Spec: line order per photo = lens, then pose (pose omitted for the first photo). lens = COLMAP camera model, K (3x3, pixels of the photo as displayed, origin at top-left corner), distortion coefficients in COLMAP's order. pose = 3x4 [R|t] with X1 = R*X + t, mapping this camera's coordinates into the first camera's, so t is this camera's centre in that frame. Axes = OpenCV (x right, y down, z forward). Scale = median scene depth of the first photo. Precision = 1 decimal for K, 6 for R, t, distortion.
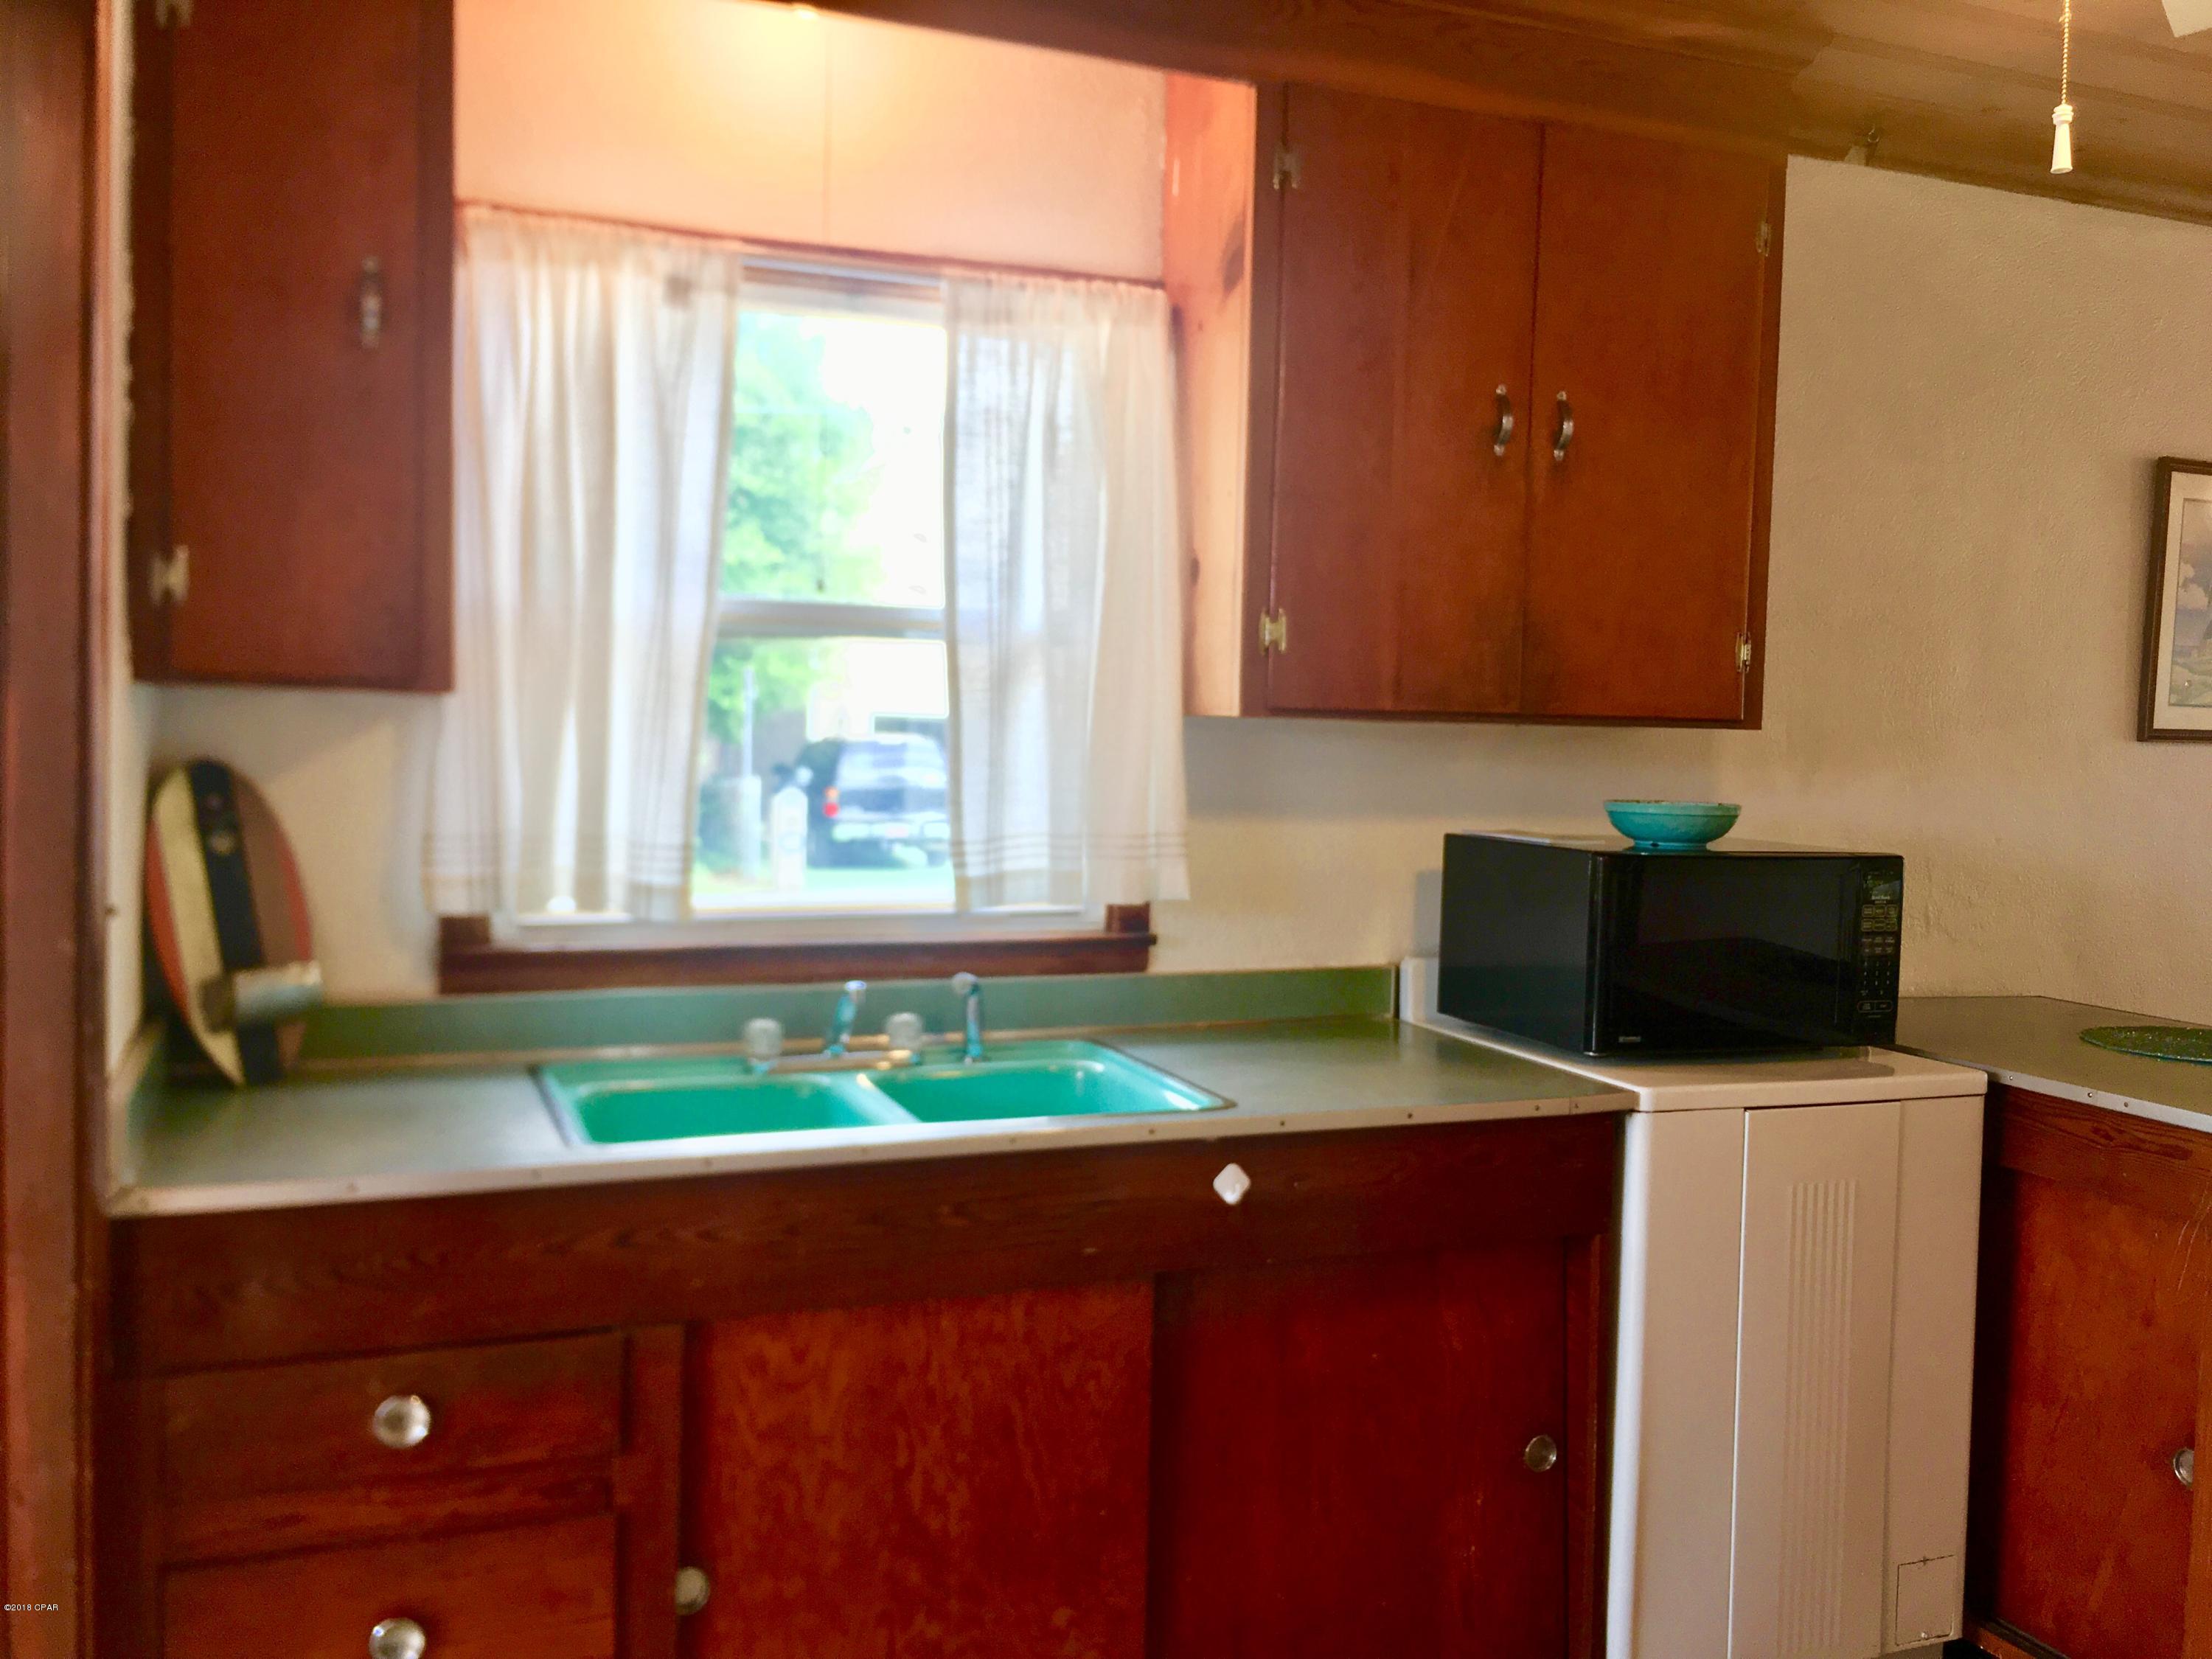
lens RADIAL K [[1872.4, 0, 1106.0], [0, 1872.4, 829.5], [0, 0, 1]] dist [0.030443, 0.002161]
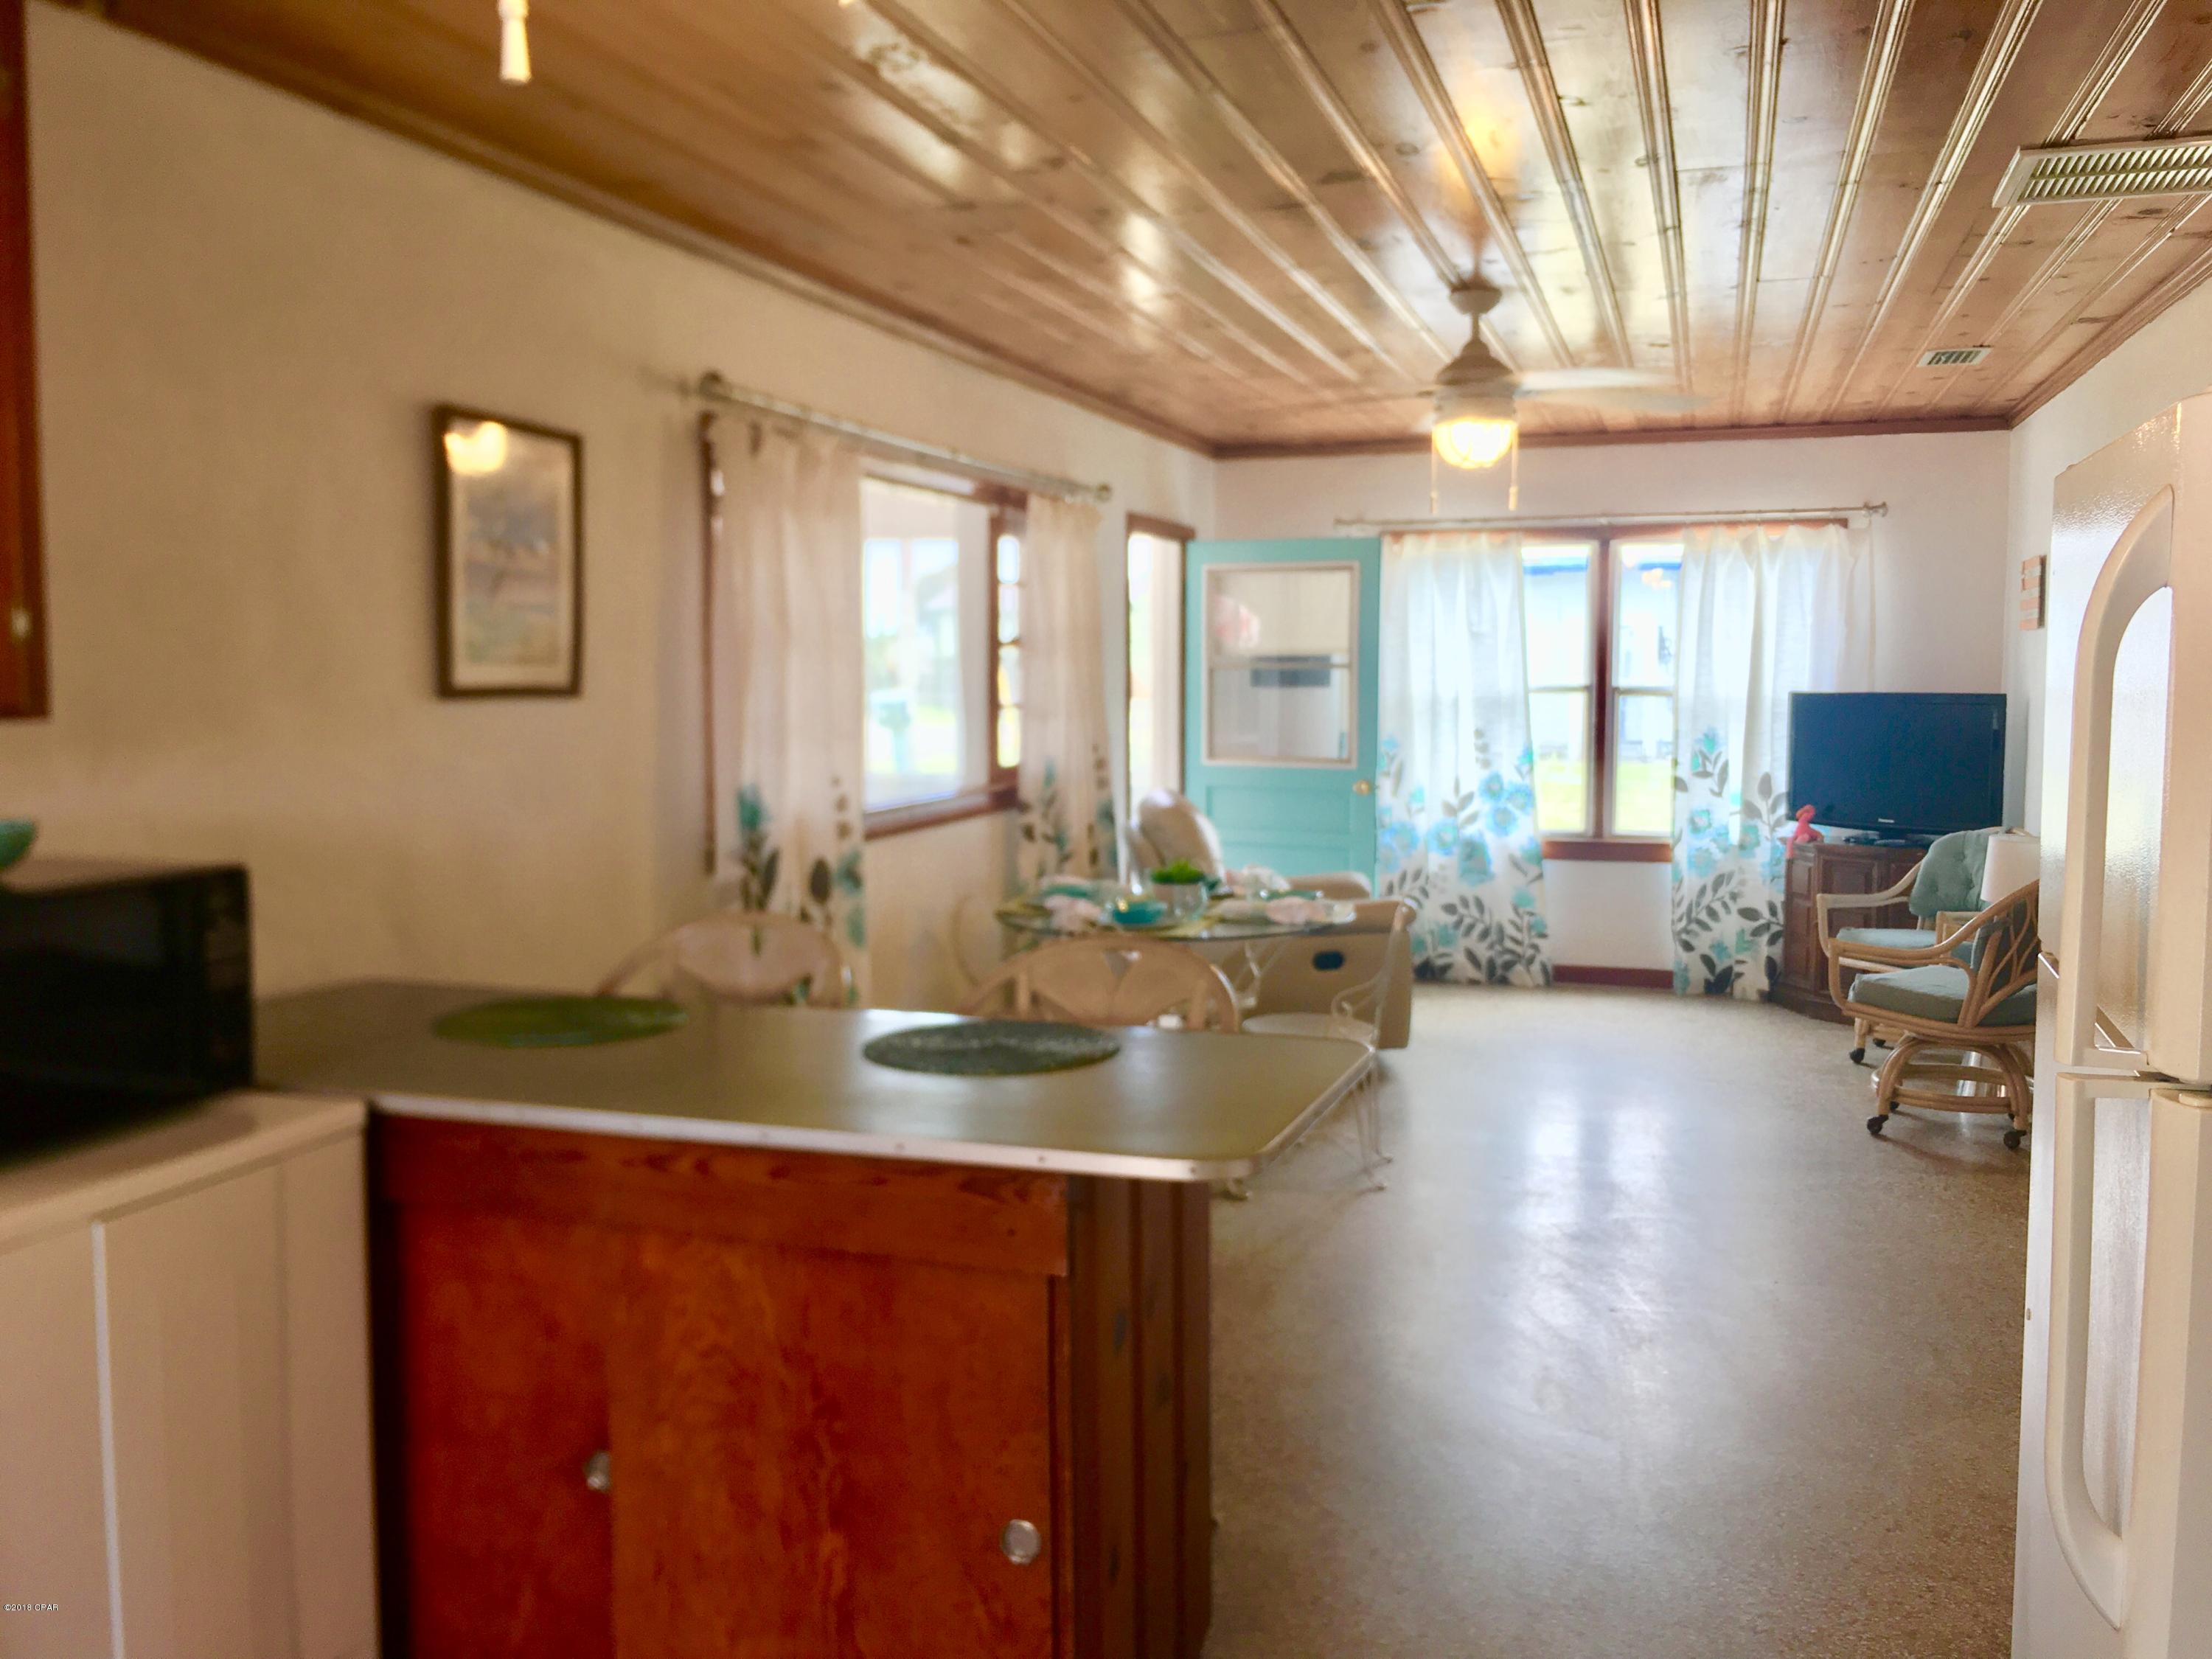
lens RADIAL K [[1913.4, 0, 1100.8], [0, 1913.4, 815.4], [0, 0, 1]] dist [0.007841, 0.001633]
pose [[0.631892, -0.088633, 0.769972, 0.006851], [0.058806, 0.996059, 0.066398, -0.042842], [-0.772822, 0.003323, 0.634614, 0.162689]]
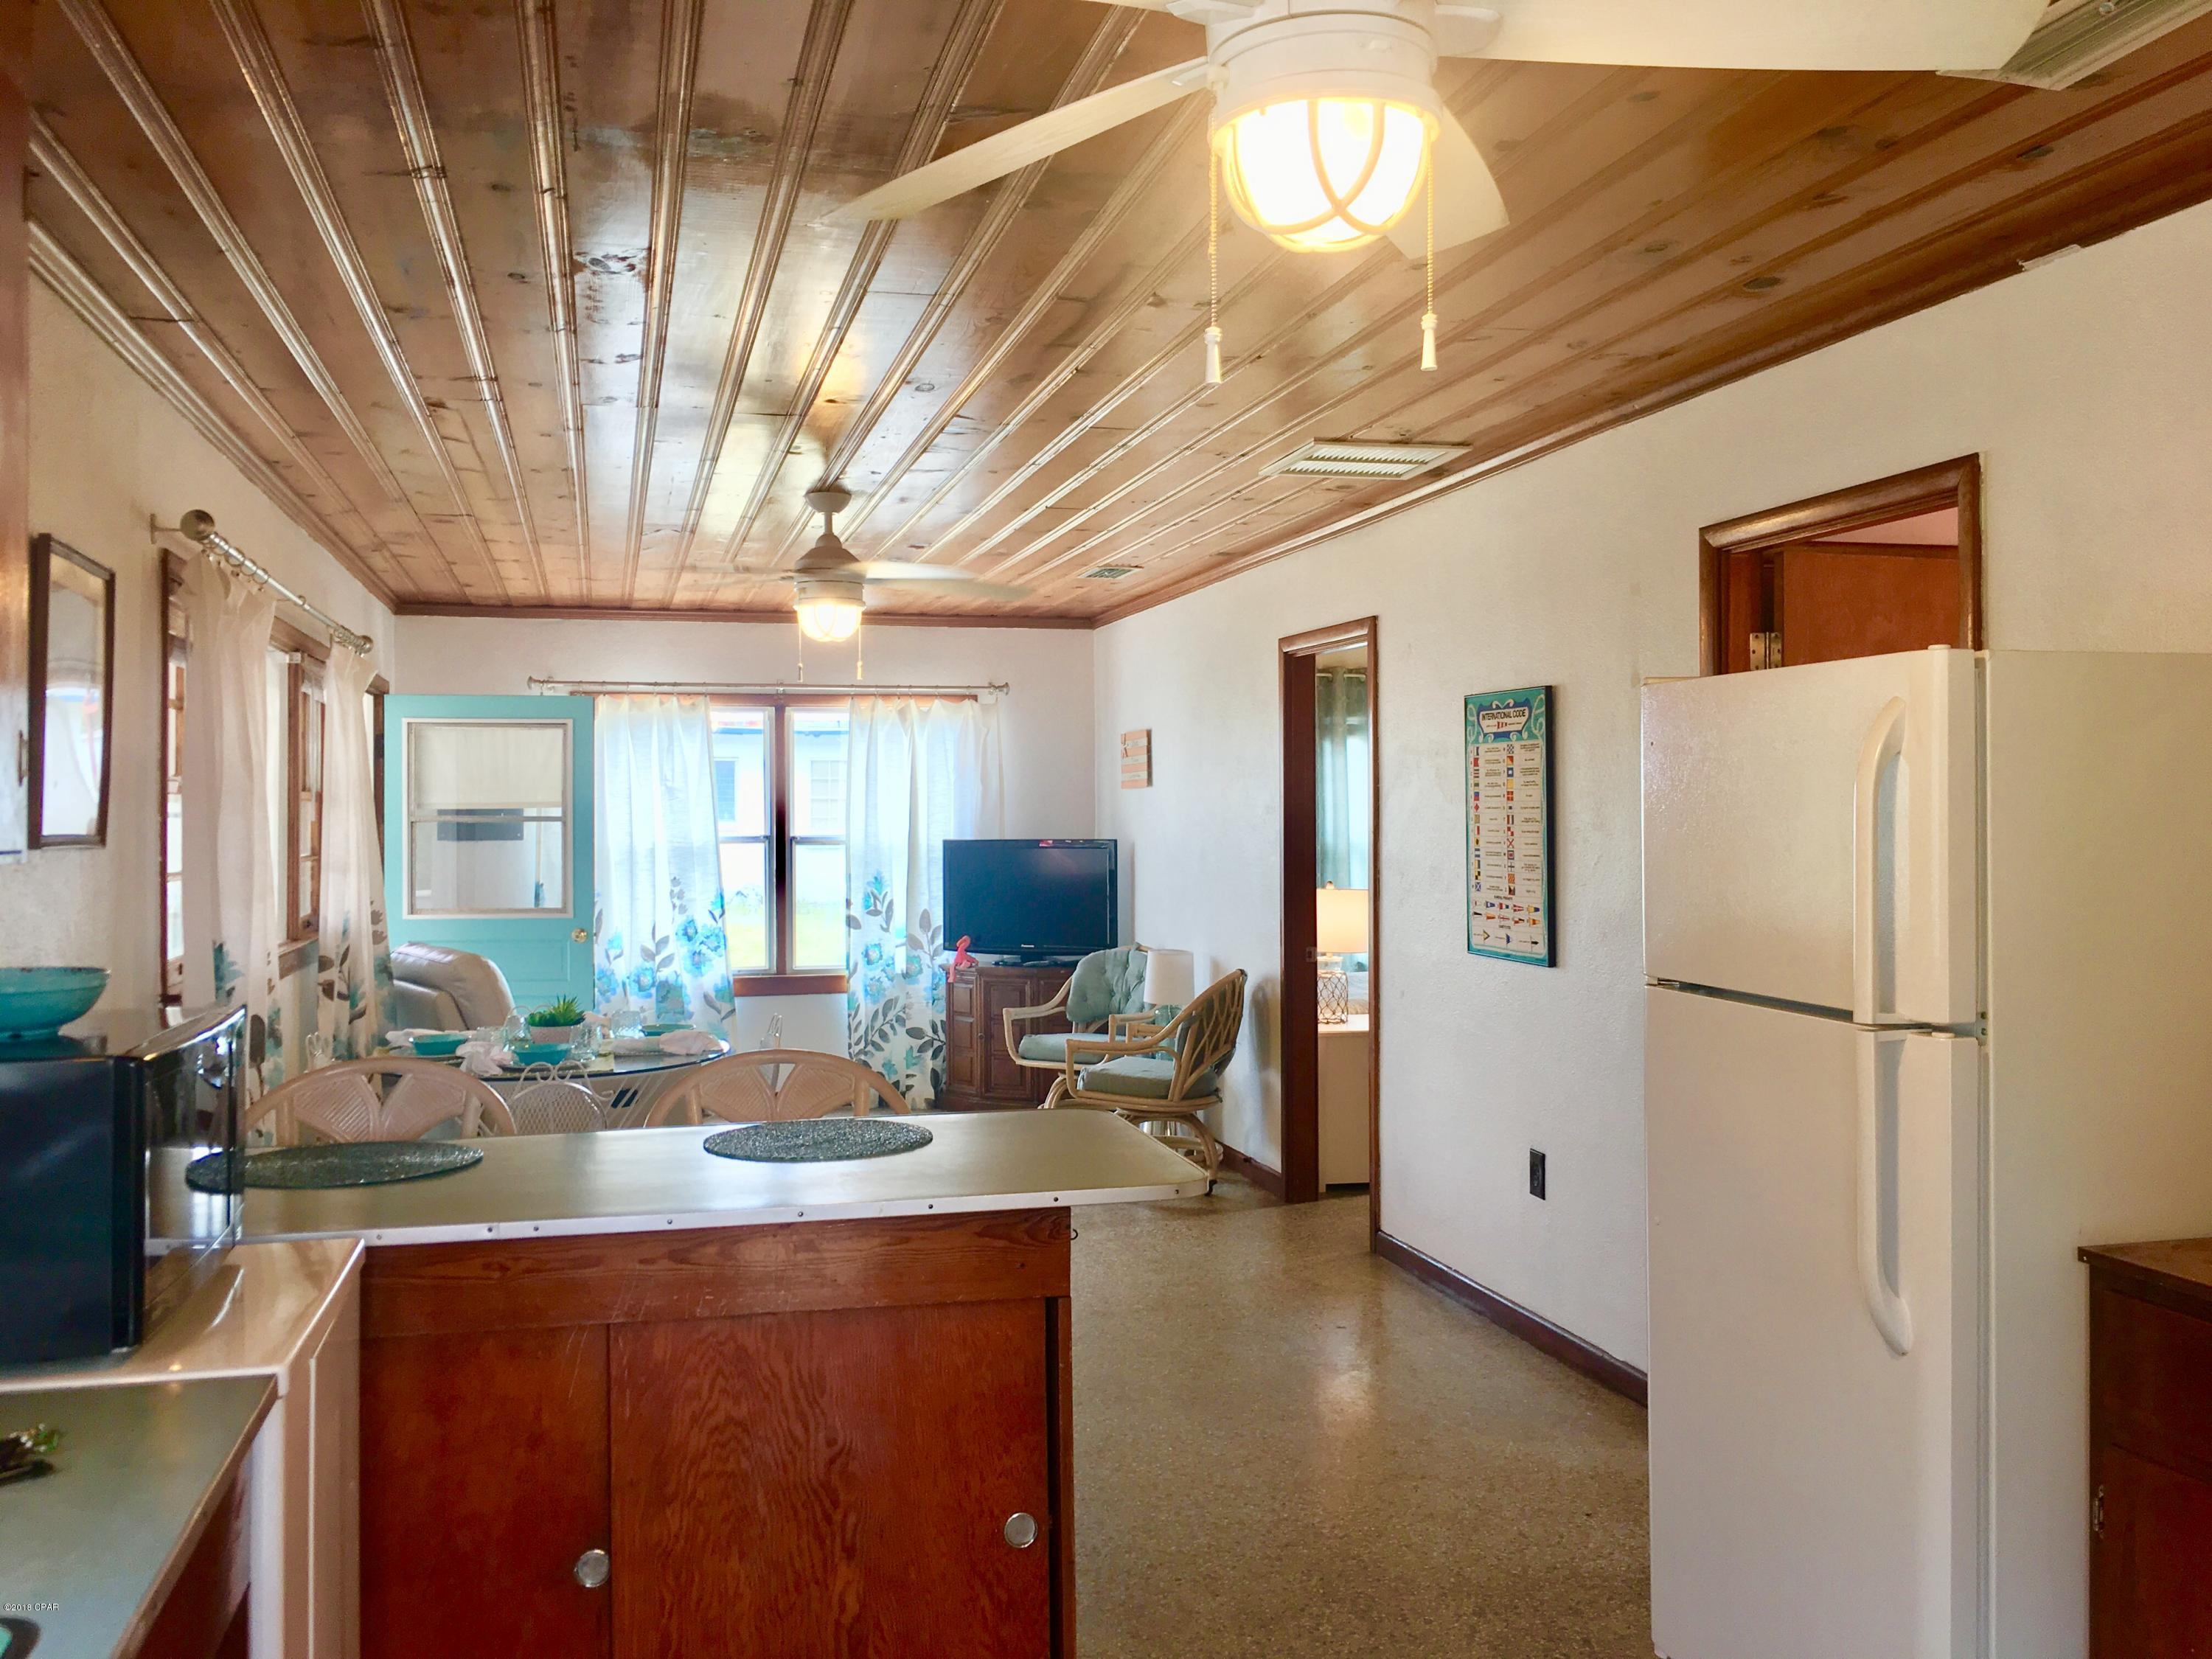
lens RADIAL K [[1872.4, 0, 1106.0], [0, 1872.4, 829.5], [0, 0, 1]] dist [0.030443, 0.002161]
pose [[0.114124, -0.032732, 0.992927, -0.354850], [0.060650, 0.997822, 0.025922, -0.062465], [-0.991613, 0.057263, 0.115861, 0.535698]]
